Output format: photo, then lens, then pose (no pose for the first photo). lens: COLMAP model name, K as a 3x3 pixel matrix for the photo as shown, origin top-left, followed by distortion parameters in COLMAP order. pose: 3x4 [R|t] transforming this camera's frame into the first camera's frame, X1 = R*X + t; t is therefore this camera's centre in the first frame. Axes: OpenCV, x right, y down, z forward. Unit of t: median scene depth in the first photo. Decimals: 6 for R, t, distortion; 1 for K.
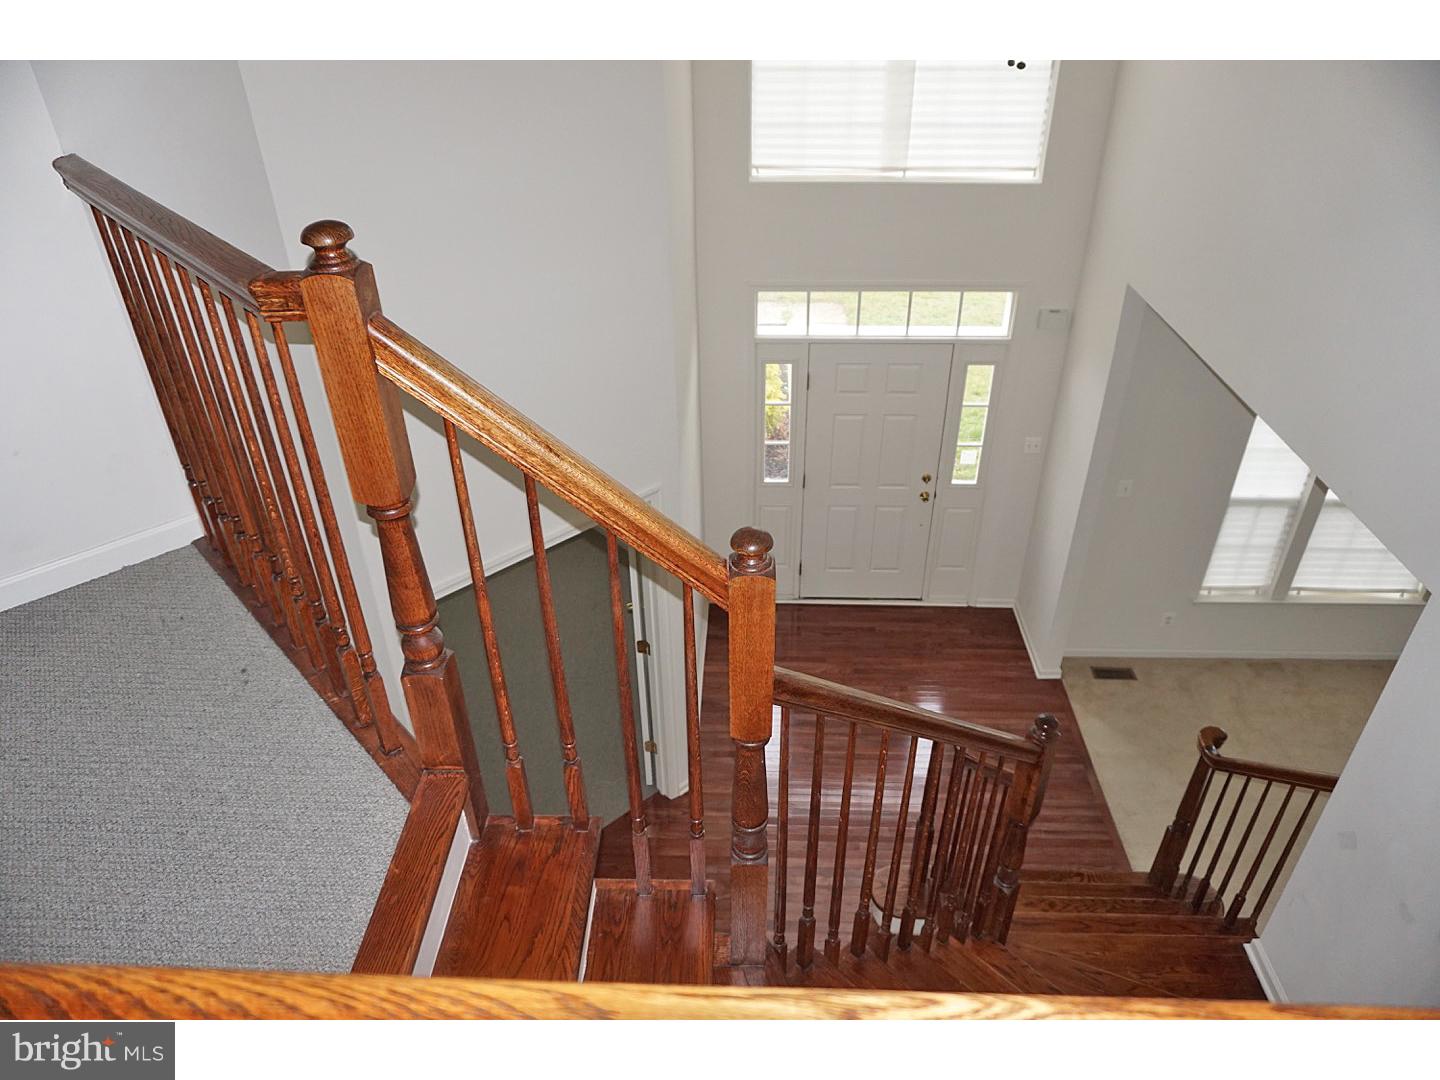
lens RADIAL K [[963.9, 0, 720.0], [0, 963.9, 540.0], [0, 0, 1]] dist [-0.055860, 0.045262]
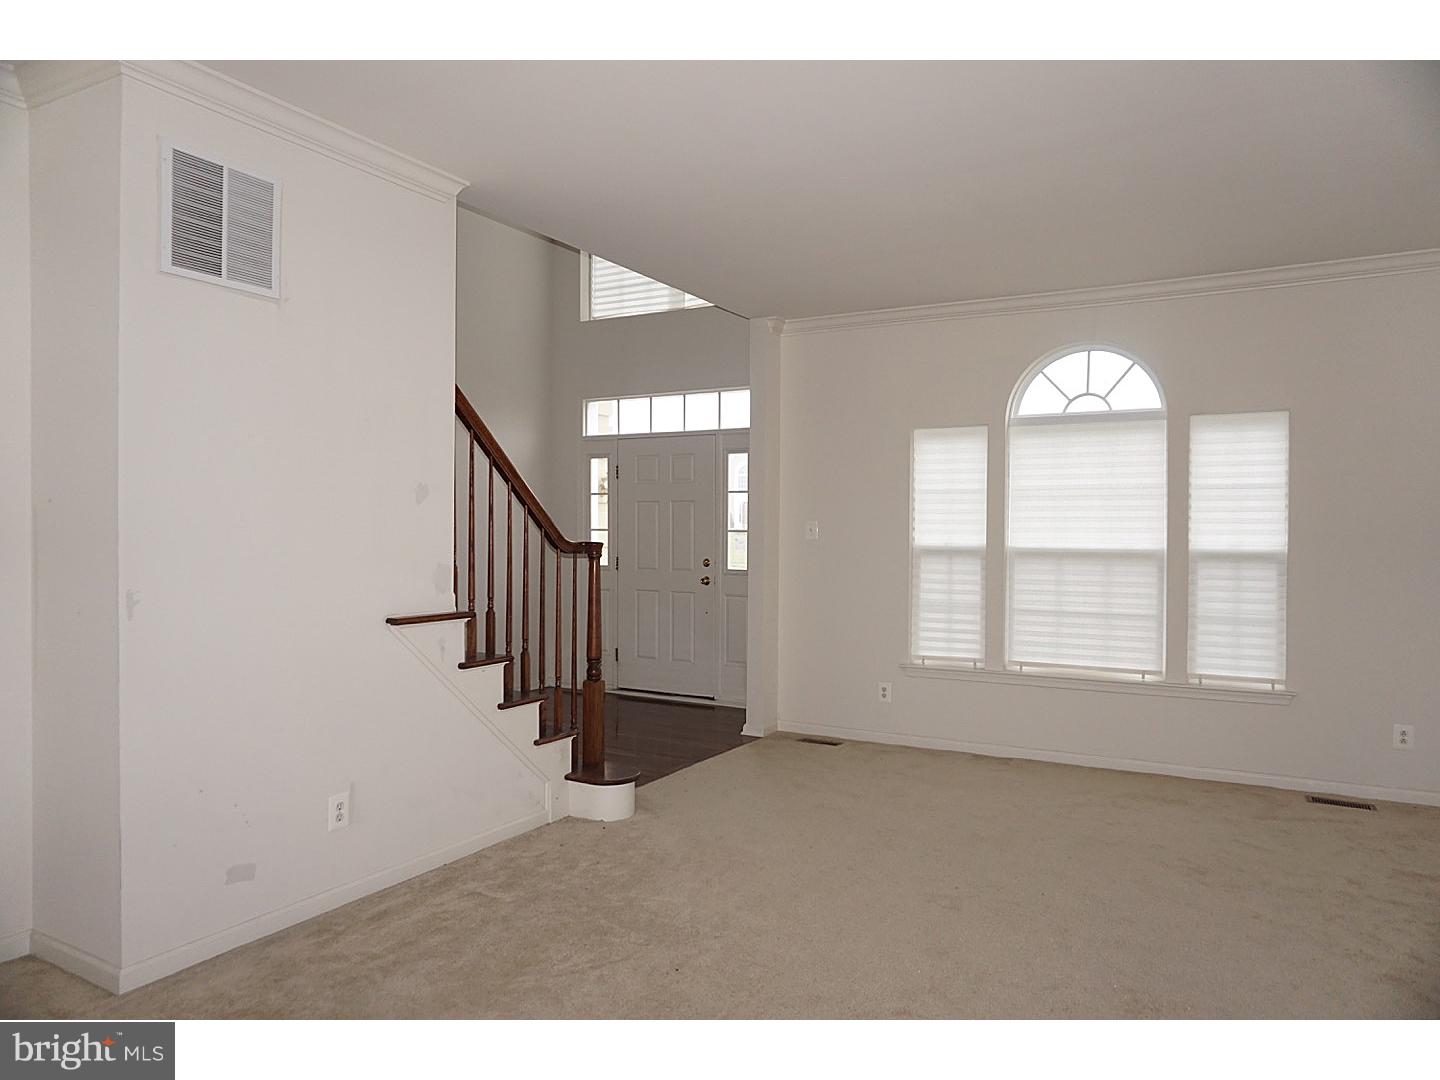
lens RADIAL K [[963.9, 0, 720.0], [0, 963.9, 540.0], [0, 0, 1]] dist [-0.055860, 0.045262]
pose [[0.879743, 0.020513, -0.475008, 0.815920], [-0.271196, 0.842253, -0.465900, 0.461172], [0.390520, 0.538693, 0.746528, 0.175955]]
